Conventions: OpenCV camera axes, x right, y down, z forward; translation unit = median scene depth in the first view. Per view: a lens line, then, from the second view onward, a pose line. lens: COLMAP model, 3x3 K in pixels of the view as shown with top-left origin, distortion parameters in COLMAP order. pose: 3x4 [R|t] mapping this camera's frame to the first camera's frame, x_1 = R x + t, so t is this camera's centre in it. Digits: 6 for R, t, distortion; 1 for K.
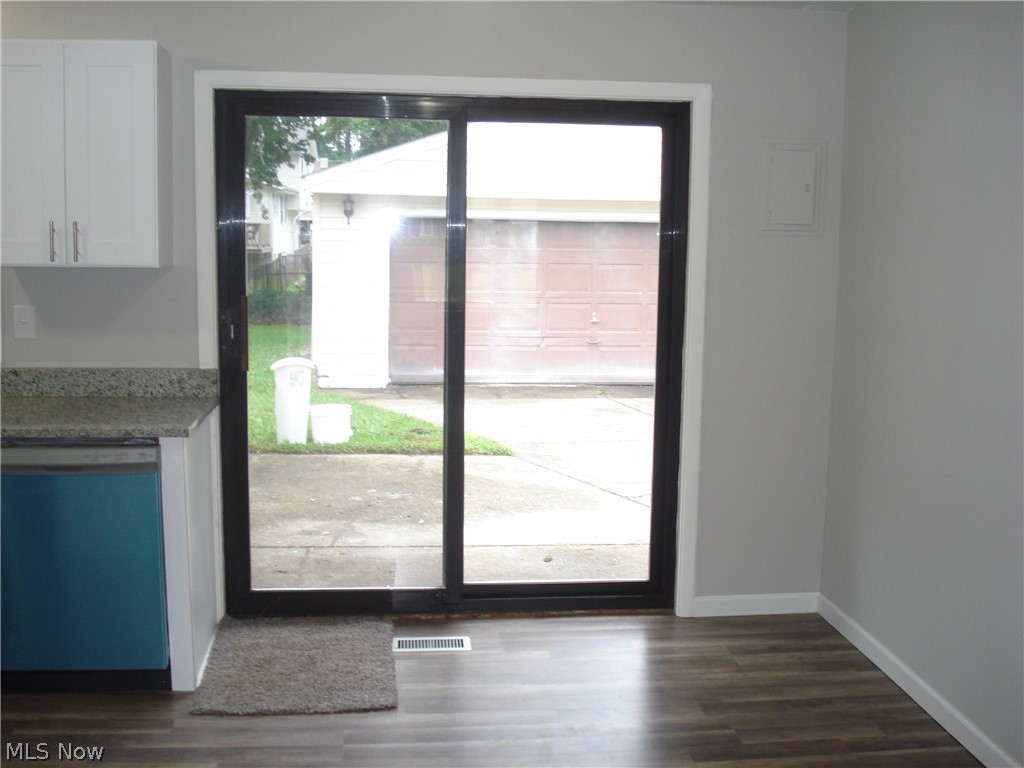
lens RADIAL K [[1159.5, 0, 514.2], [0, 1159.5, 385.3], [0, 0, 1]] dist [-0.098094, 0.000000]
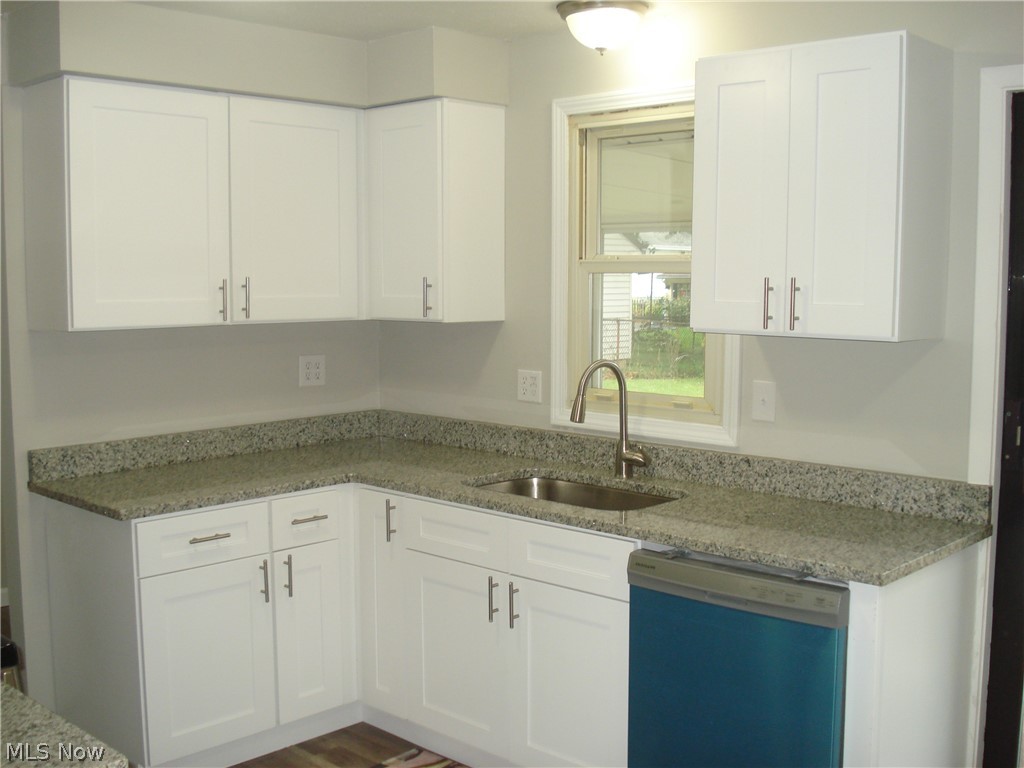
lens RADIAL K [[1159.5, 0, 516.2], [0, 1159.5, 388.5], [0, 0, 1]] dist [-0.098094, 0.000000]
pose [[0.655352, 0.060974, -0.752859, 0.074235], [-0.096922, 0.995285, -0.003761, -0.043680], [0.749079, 0.075433, 0.658172, 0.321334]]
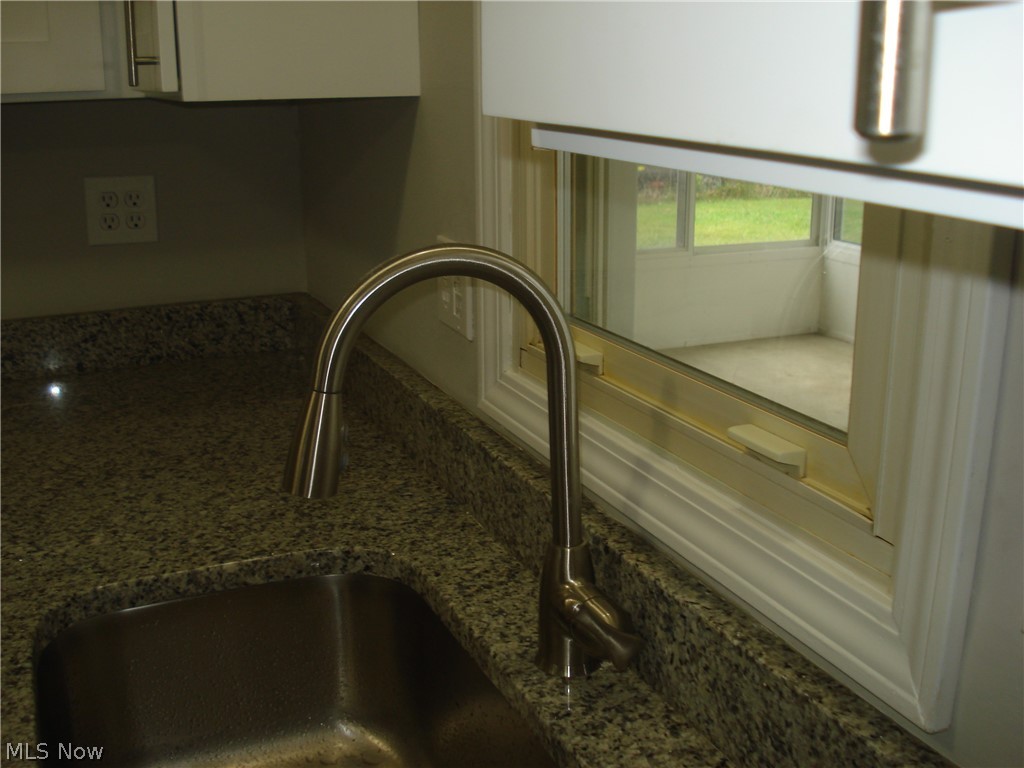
lens RADIAL K [[1159.5, 0, 511.7], [0, 1159.5, 381.9], [0, 0, 1]] dist [-0.098094, 0.000000]
pose [[0.303715, 0.235370, -0.923233, -0.342671], [-0.122301, 0.970620, 0.207217, -0.098311], [0.944881, 0.049977, 0.323577, 0.902478]]
